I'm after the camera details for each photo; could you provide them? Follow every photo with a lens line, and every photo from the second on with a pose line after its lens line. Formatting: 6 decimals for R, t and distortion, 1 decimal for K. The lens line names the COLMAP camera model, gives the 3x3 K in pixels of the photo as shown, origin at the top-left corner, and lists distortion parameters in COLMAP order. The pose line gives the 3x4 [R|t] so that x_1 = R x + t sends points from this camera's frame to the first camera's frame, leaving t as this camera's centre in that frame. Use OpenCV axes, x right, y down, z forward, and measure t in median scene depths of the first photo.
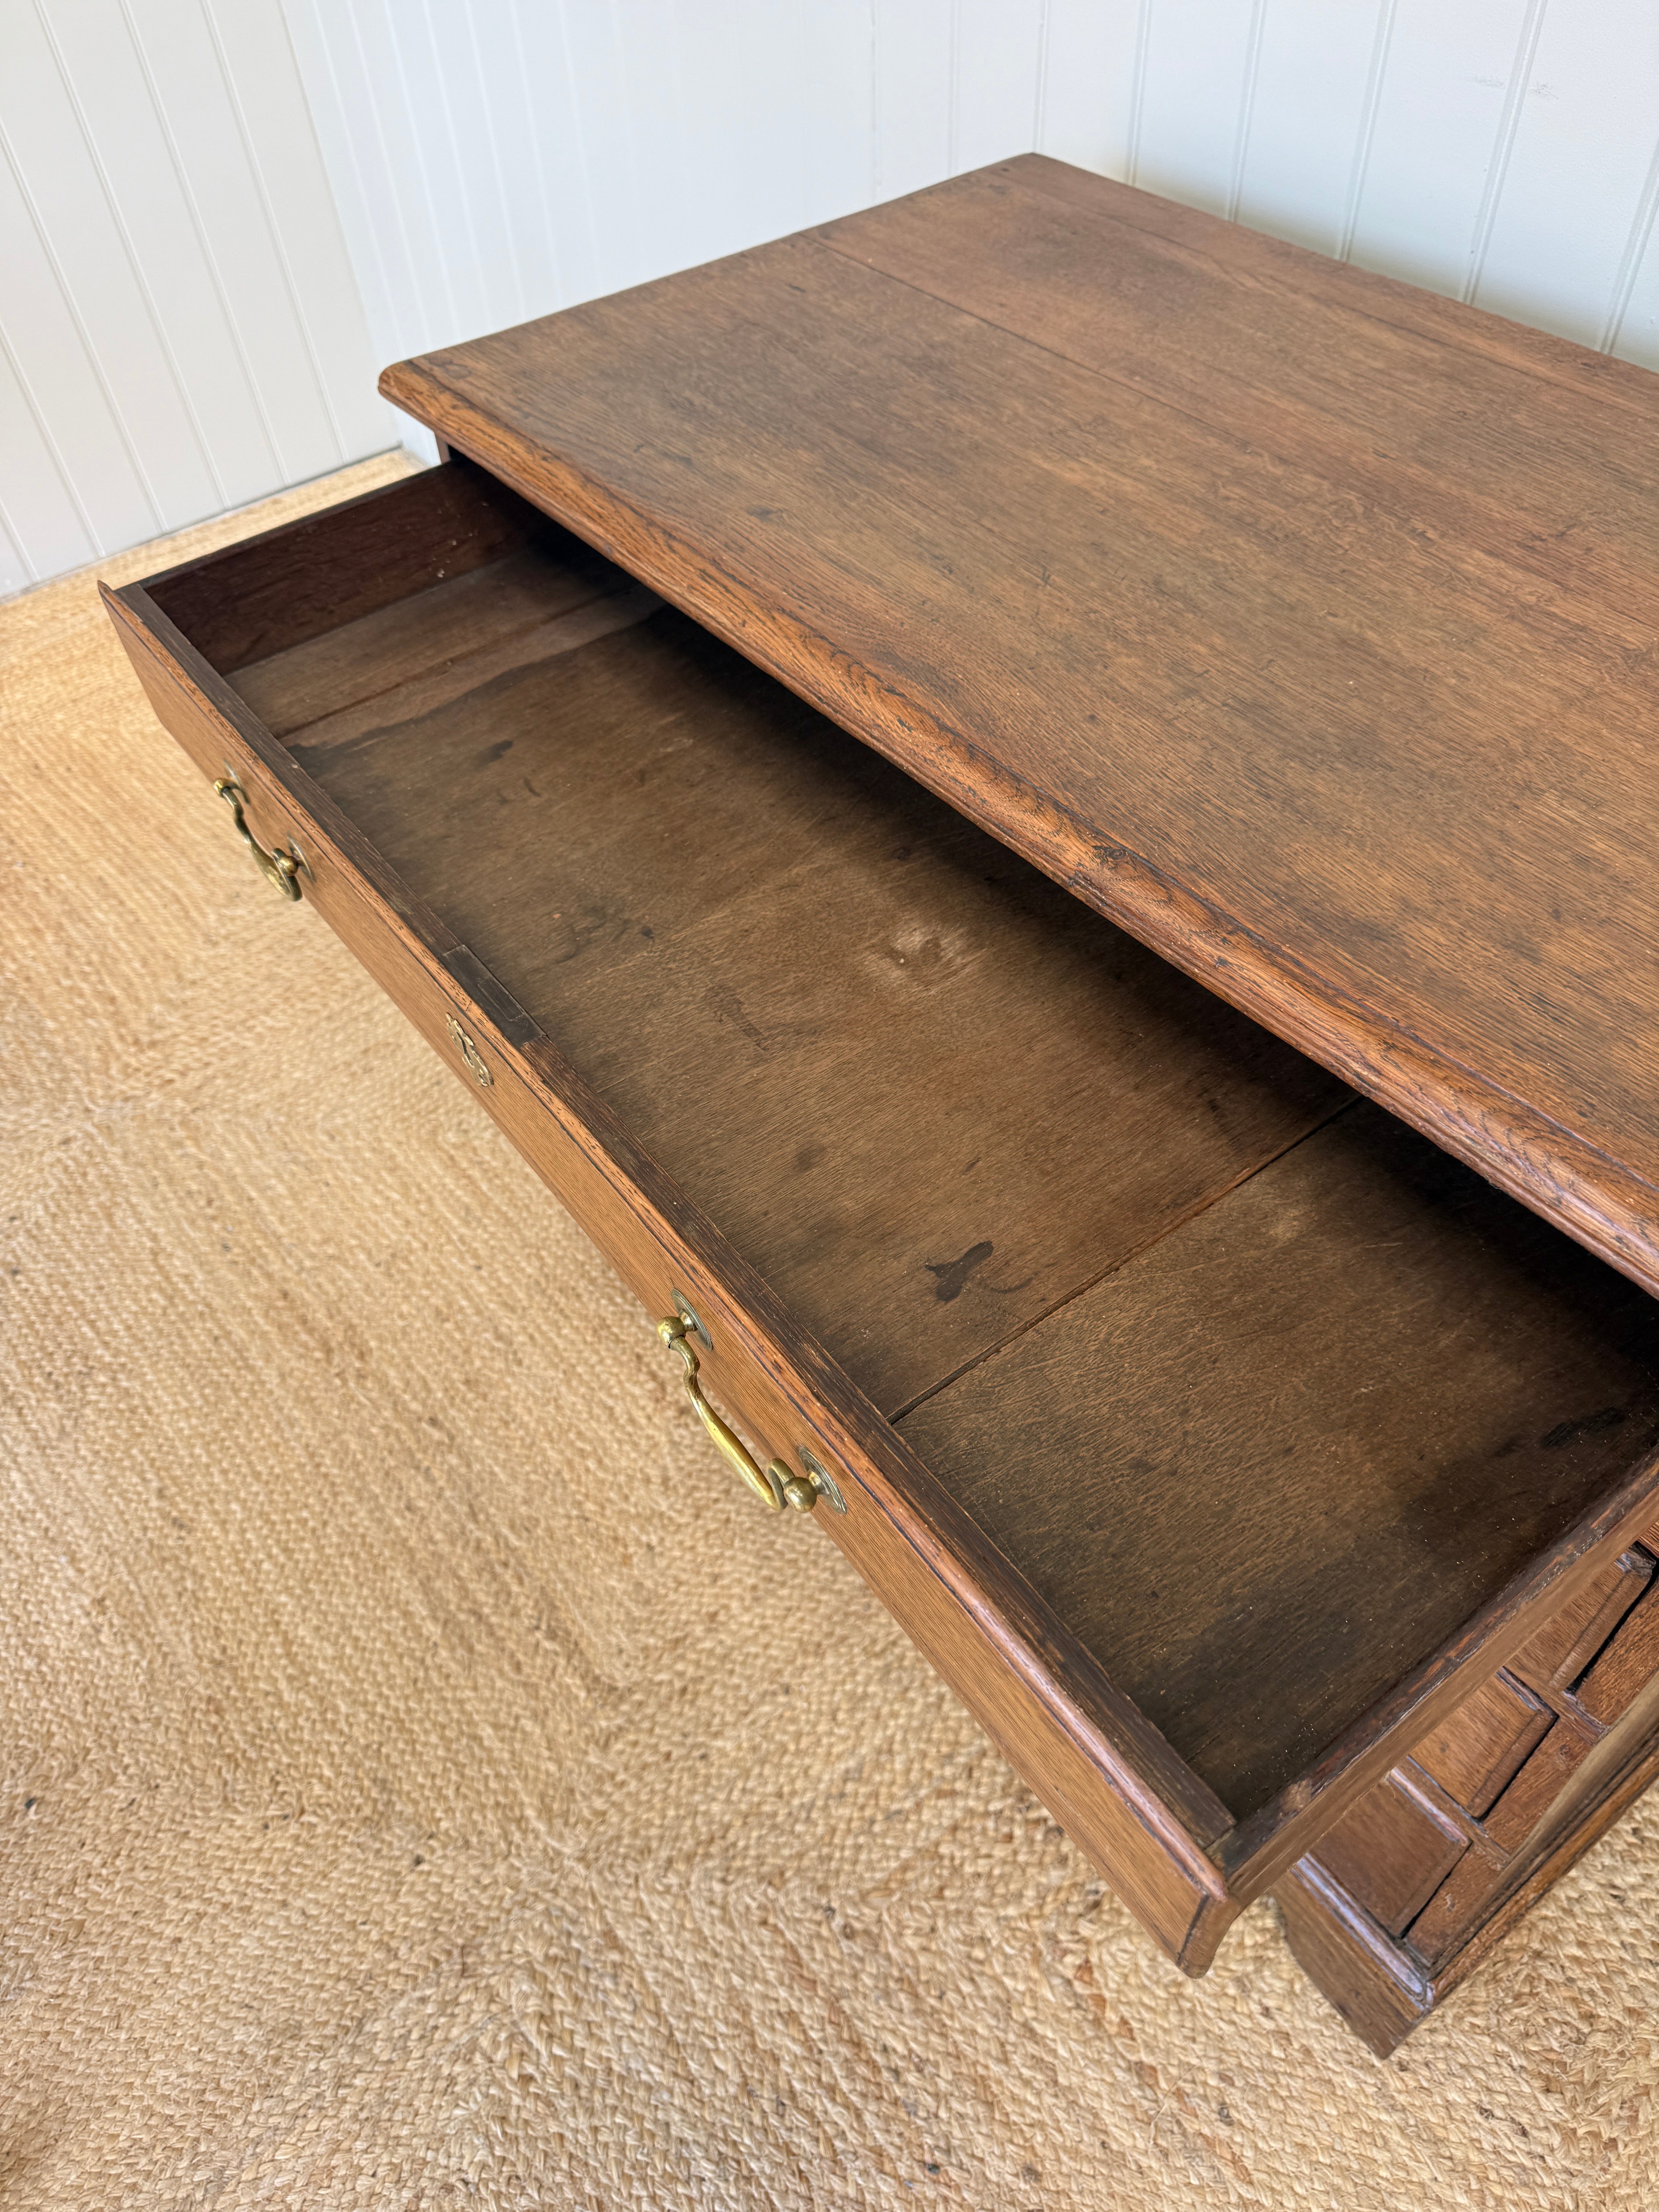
lens RADIAL K [[1580.5, 0, 830.5], [0, 1580.5, 1112.2], [0, 0, 1]] dist [-0.007810, -0.006054]
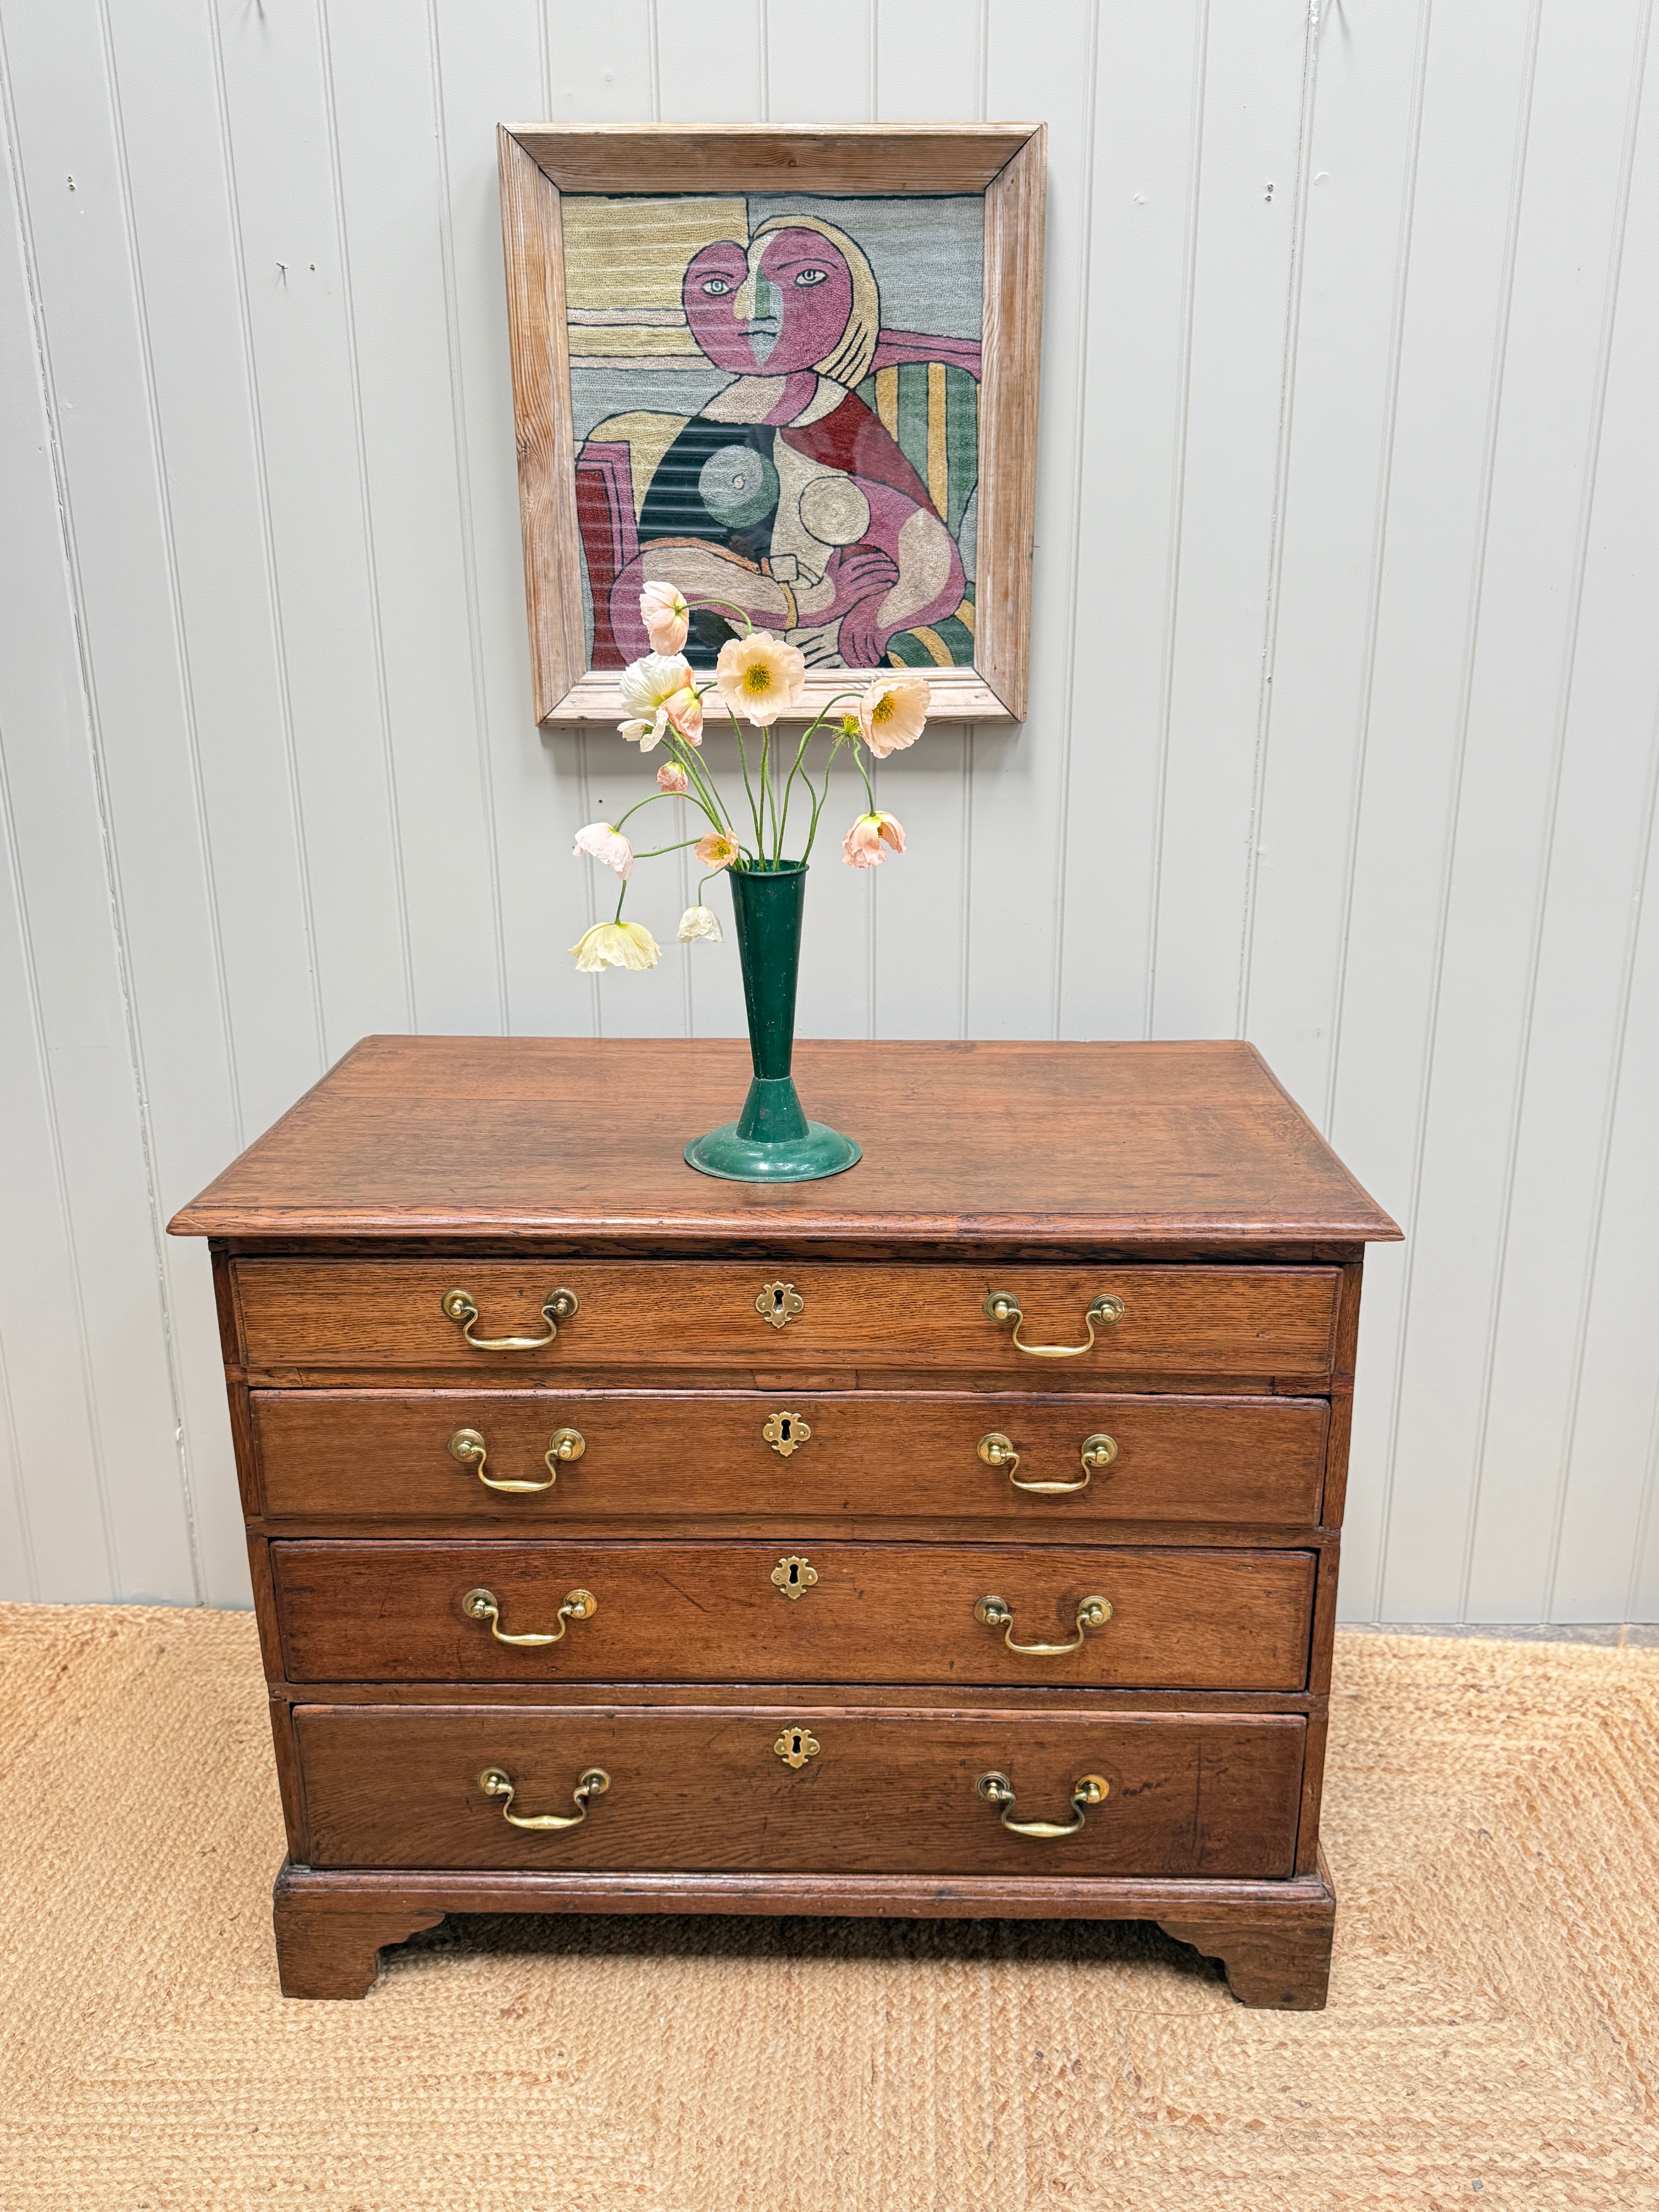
lens RADIAL K [[1763.4, 0, 834.8], [0, 1763.4, 1103.9], [0, 0, 1]] dist [0.008931, -0.010135]
pose [[0.626313, -0.191126, 0.755779, -0.924675], [0.560575, 0.784134, -0.266250, 0.128701], [-0.541745, 0.590427, 0.598254, -0.191538]]
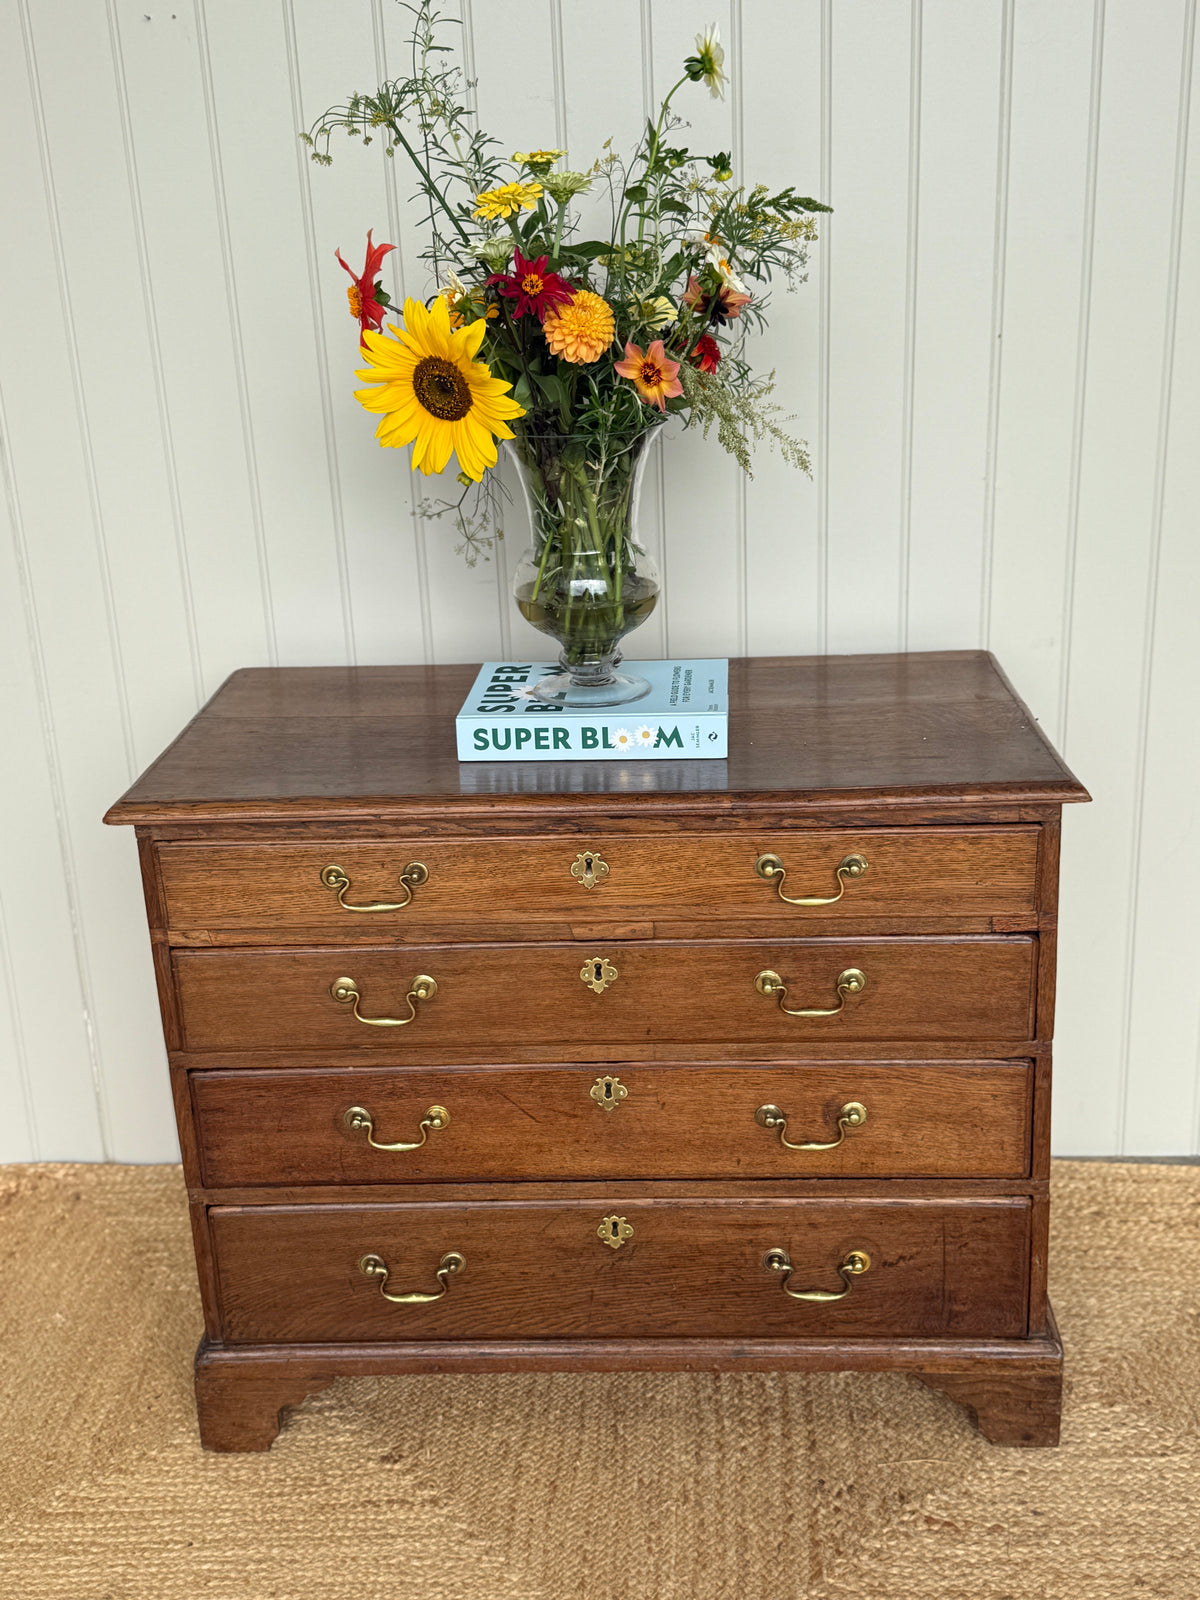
lens RADIAL K [[1762.9, 0, 600.0], [0, 1762.9, 800.0], [0, 0, 1]] dist [0.107459, -0.220285]
pose [[0.643348, -0.231037, 0.729881, -1.167812], [0.574258, 0.776123, -0.260501, 0.258200], [-0.506292, 0.586732, 0.631992, -0.378031]]
